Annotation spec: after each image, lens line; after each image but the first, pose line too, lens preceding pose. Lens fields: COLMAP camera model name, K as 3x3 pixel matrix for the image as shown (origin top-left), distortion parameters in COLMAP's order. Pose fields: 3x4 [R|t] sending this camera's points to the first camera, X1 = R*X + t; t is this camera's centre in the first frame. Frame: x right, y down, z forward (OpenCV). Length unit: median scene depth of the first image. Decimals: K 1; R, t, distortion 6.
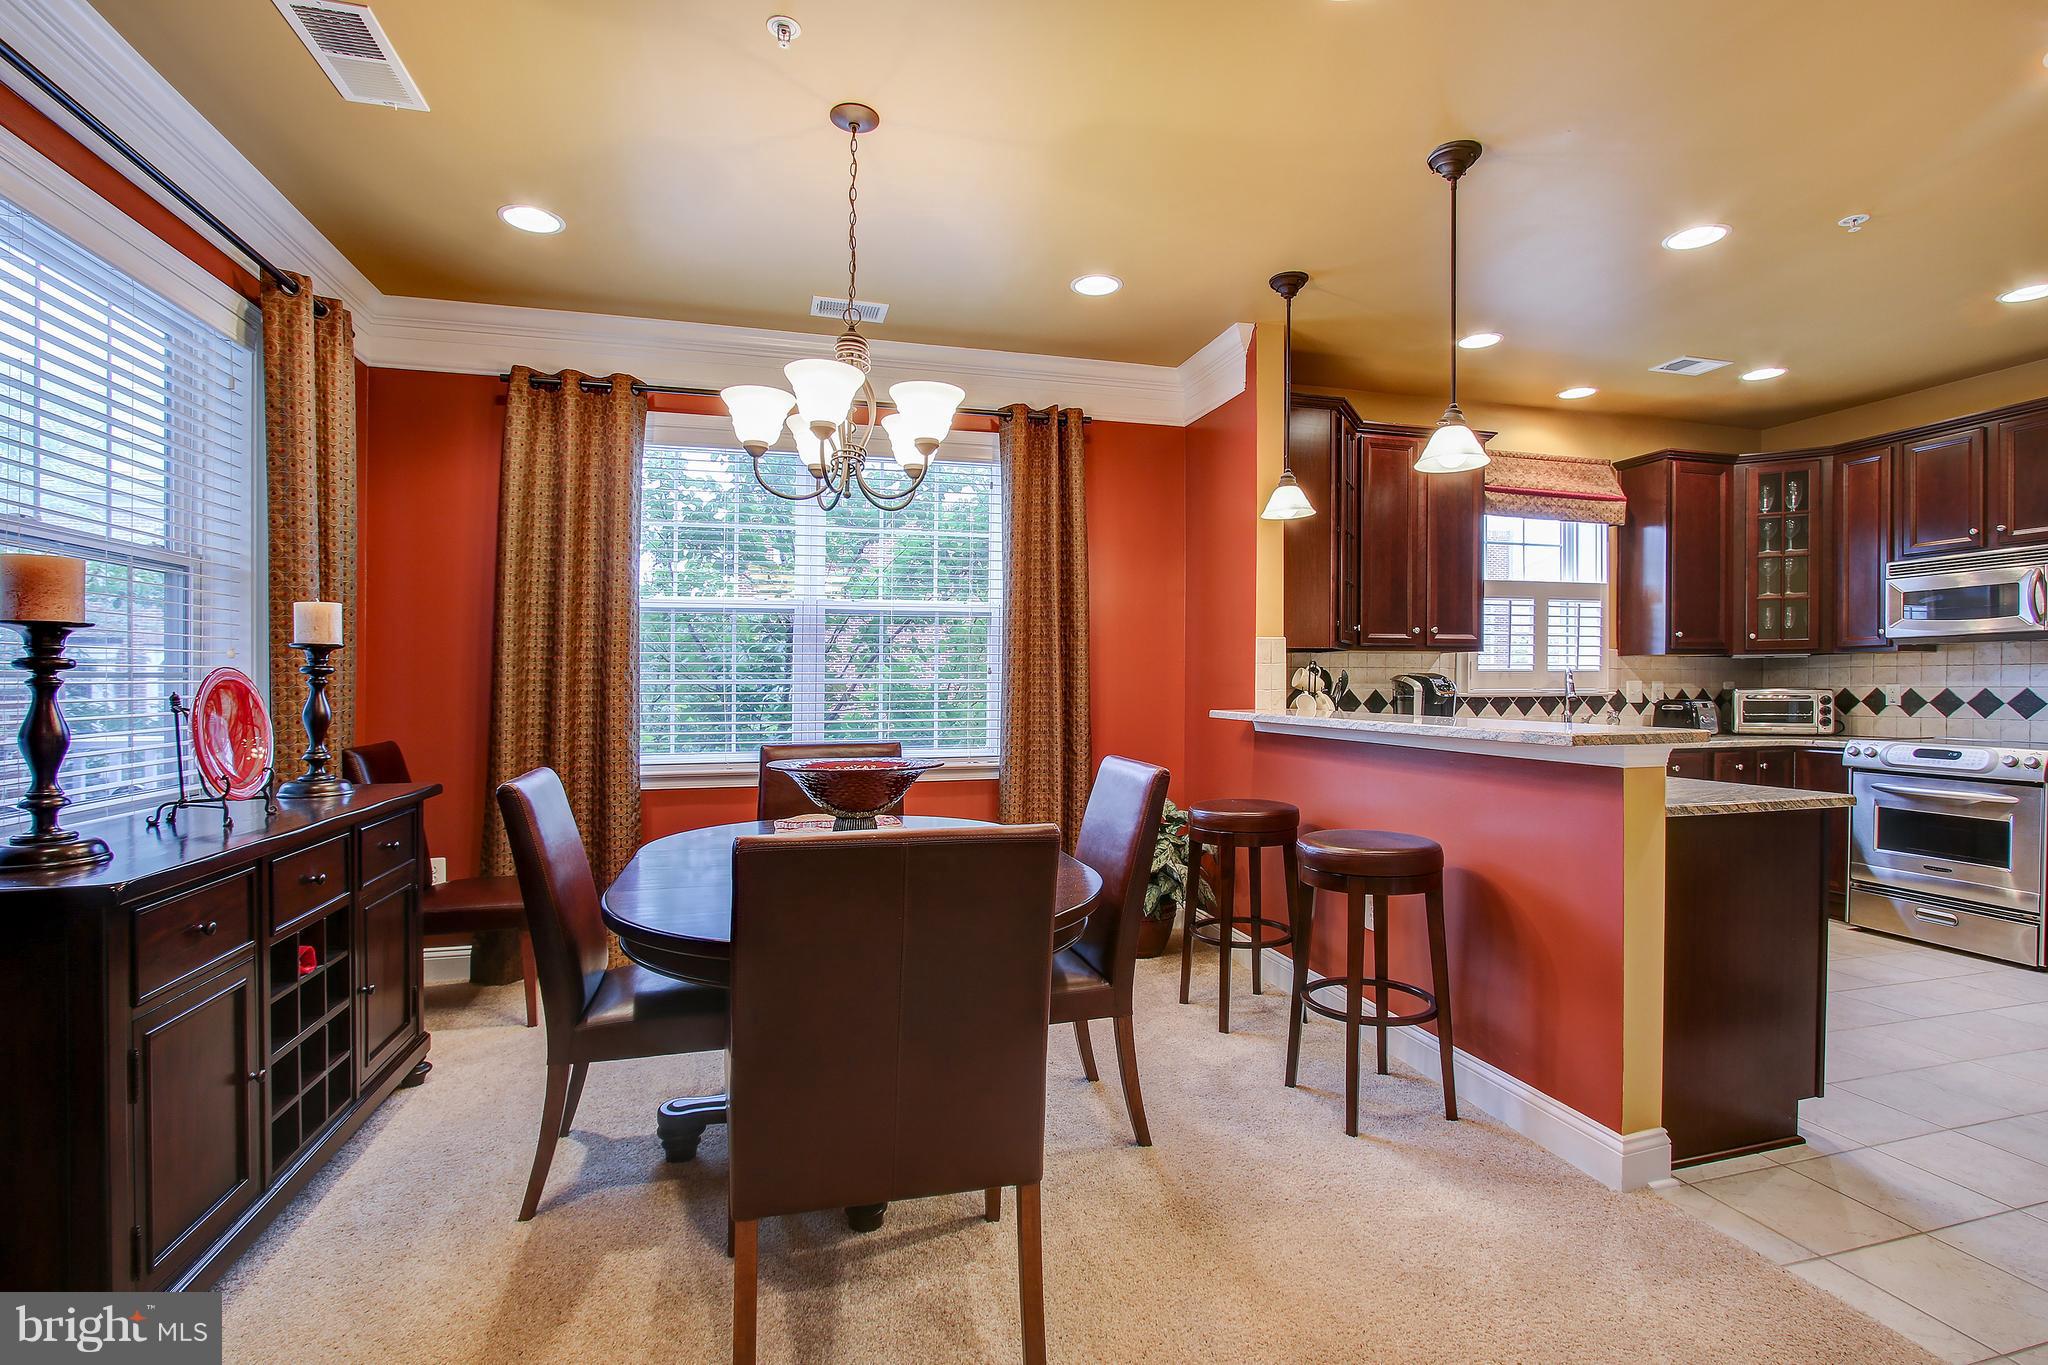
lens RADIAL K [[946.8, 0, 1039.3], [0, 946.8, 697.0], [0, 0, 1]] dist [-0.013783, 0.004422]
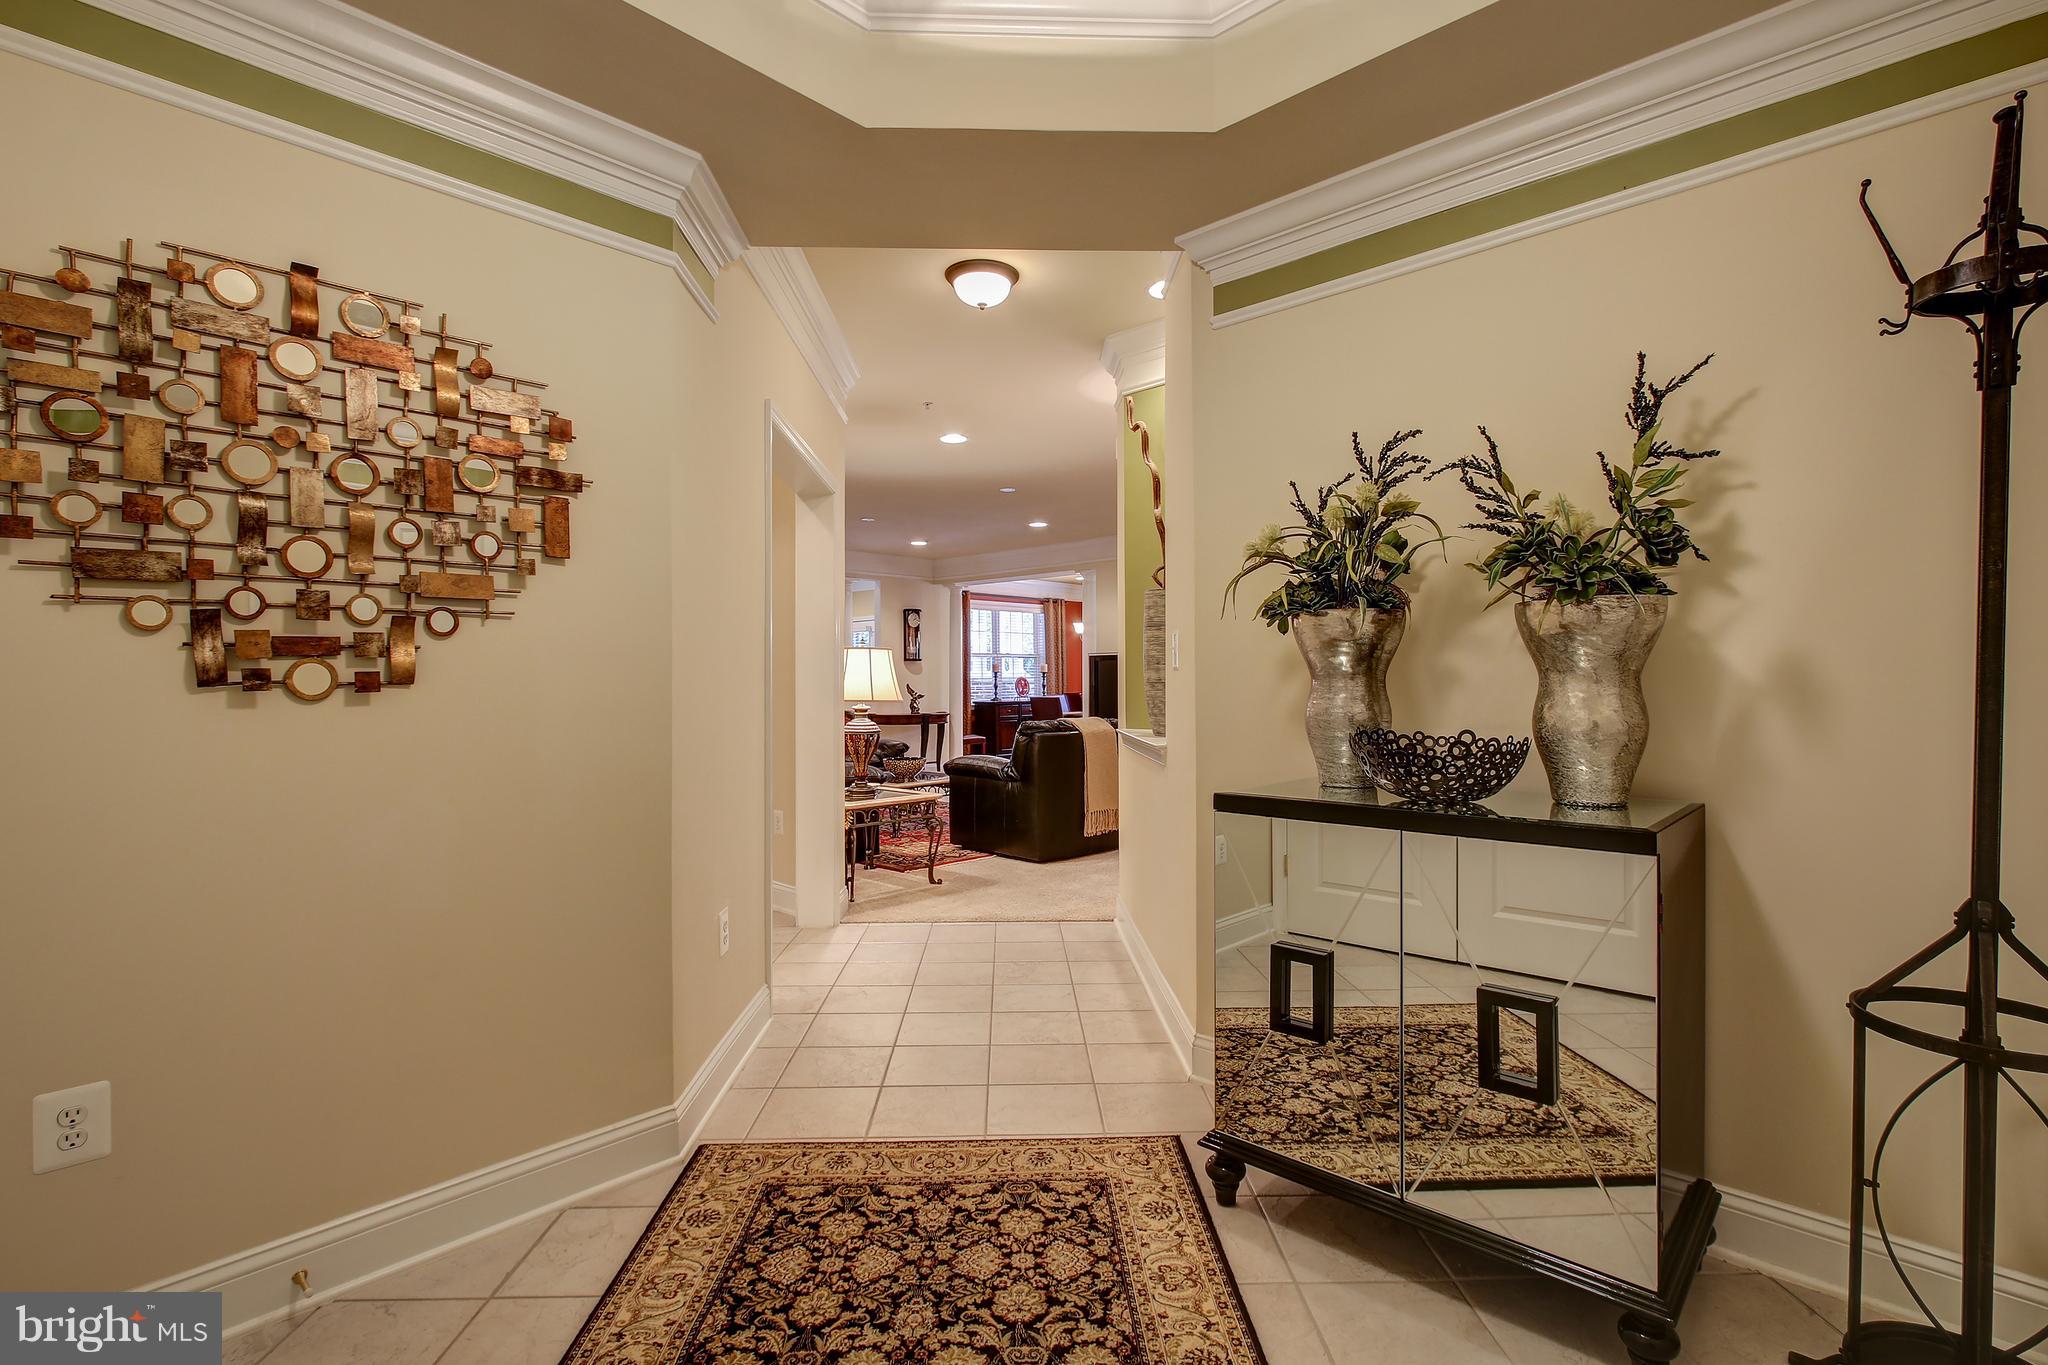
lens RADIAL K [[946.8, 0, 1027.9], [0, 946.8, 686.8], [0, 0, 1]] dist [-0.013783, 0.004422]
pose [[0.513143, 0.001965, -0.858301, 2.226084], [-0.008147, 0.999963, -0.002582, 0.025620], [0.858264, 0.008318, 0.513140, -1.079493]]
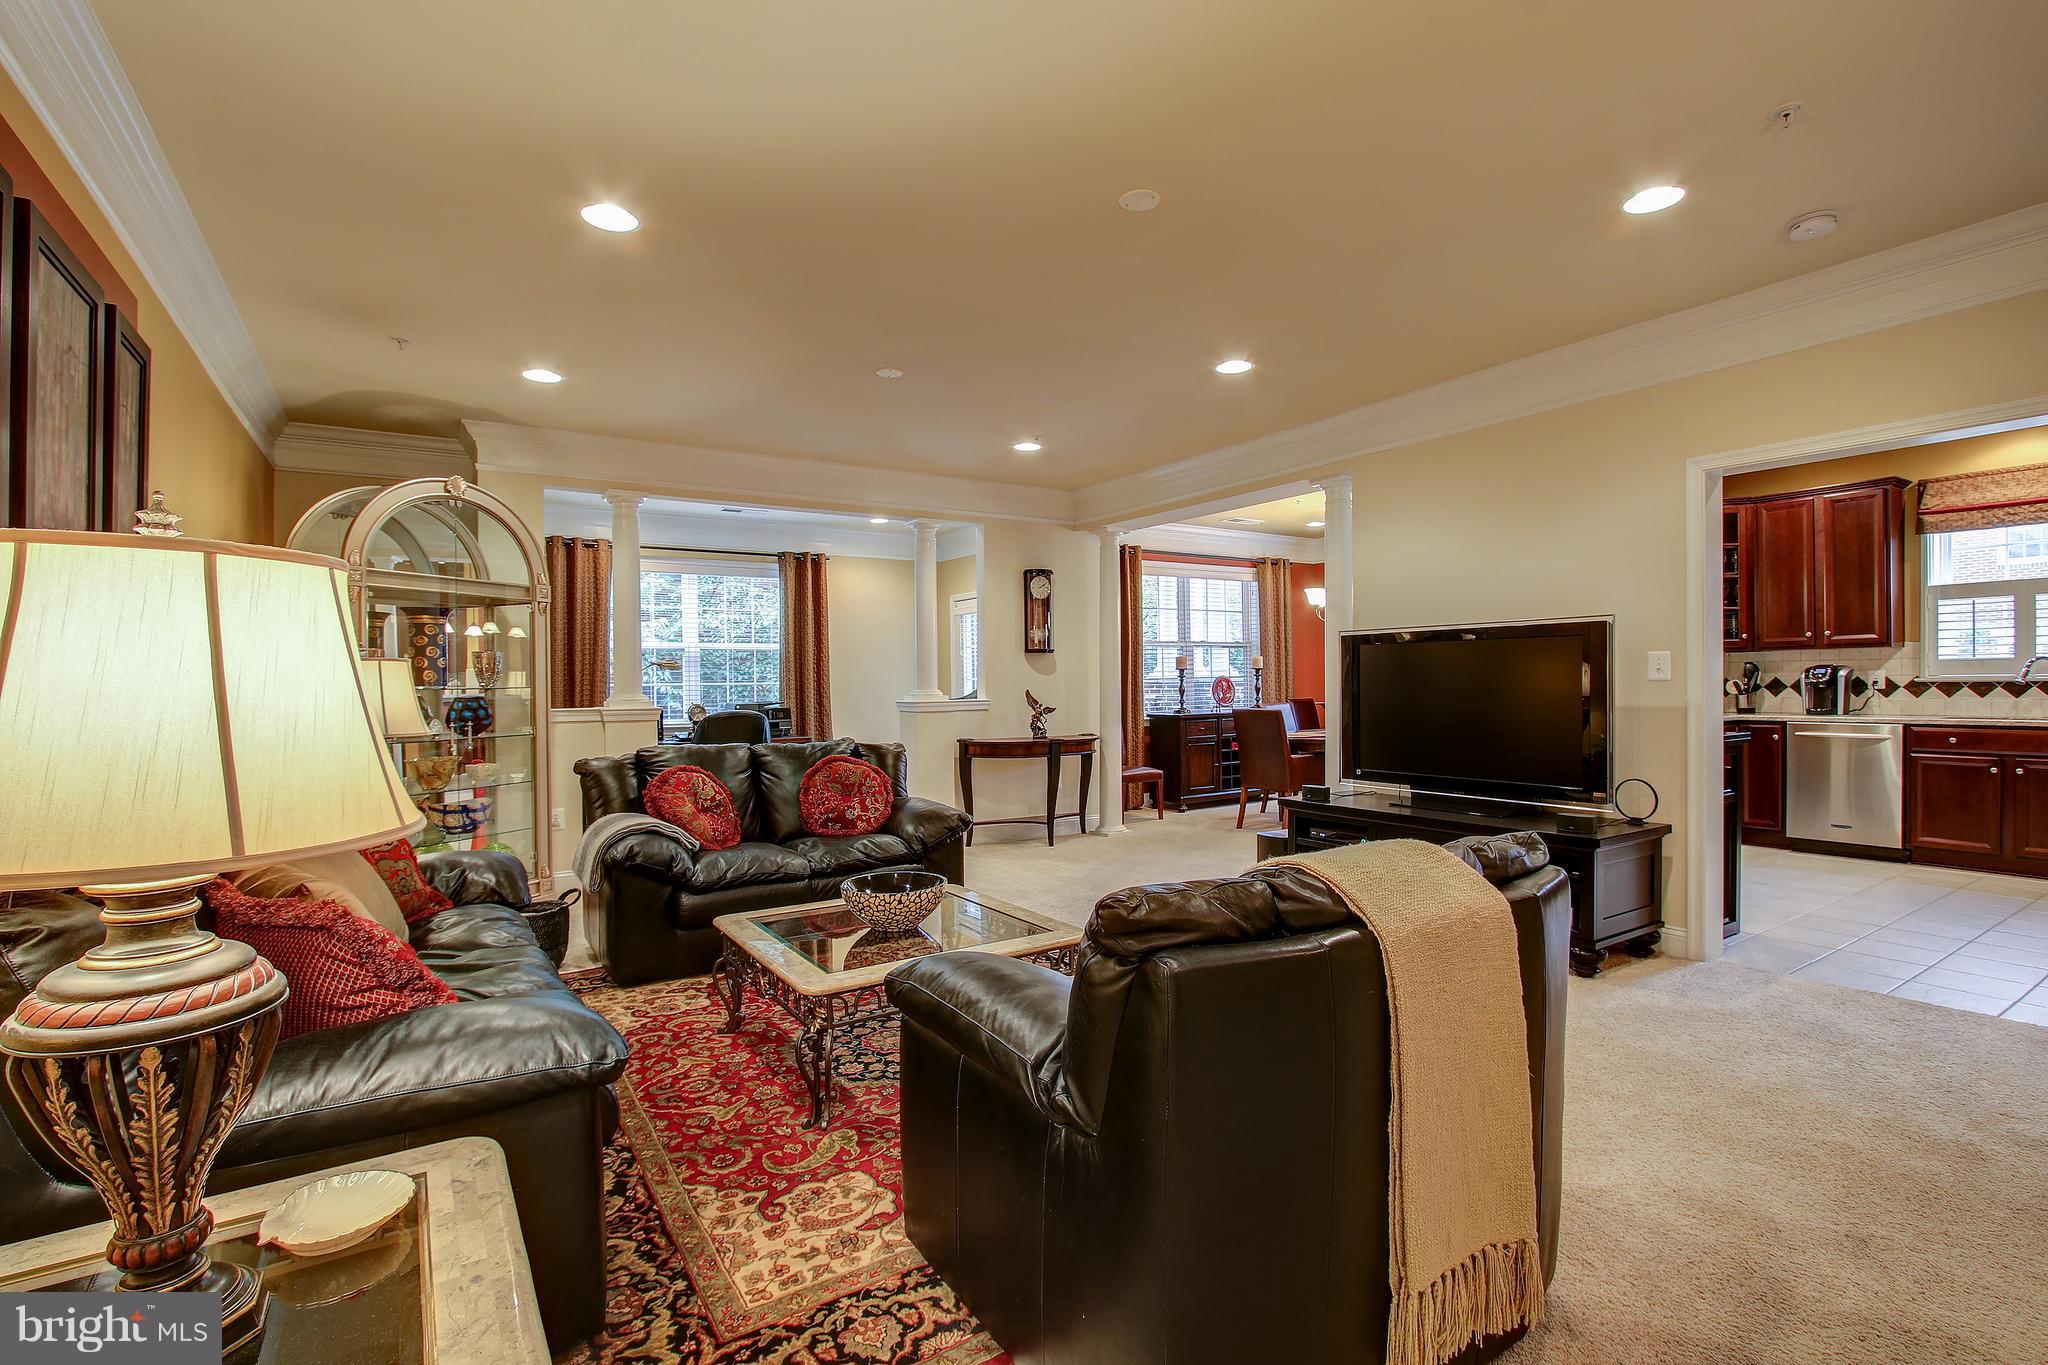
lens RADIAL K [[946.8, 0, 1040.7], [0, 946.8, 696.3], [0, 0, 1]] dist [-0.013783, 0.004422]
pose [[0.315655, 0.011282, -0.948807, 1.382557], [-0.000621, 0.999932, 0.011684, 0.005999], [0.948874, -0.003099, 0.315640, -0.532716]]
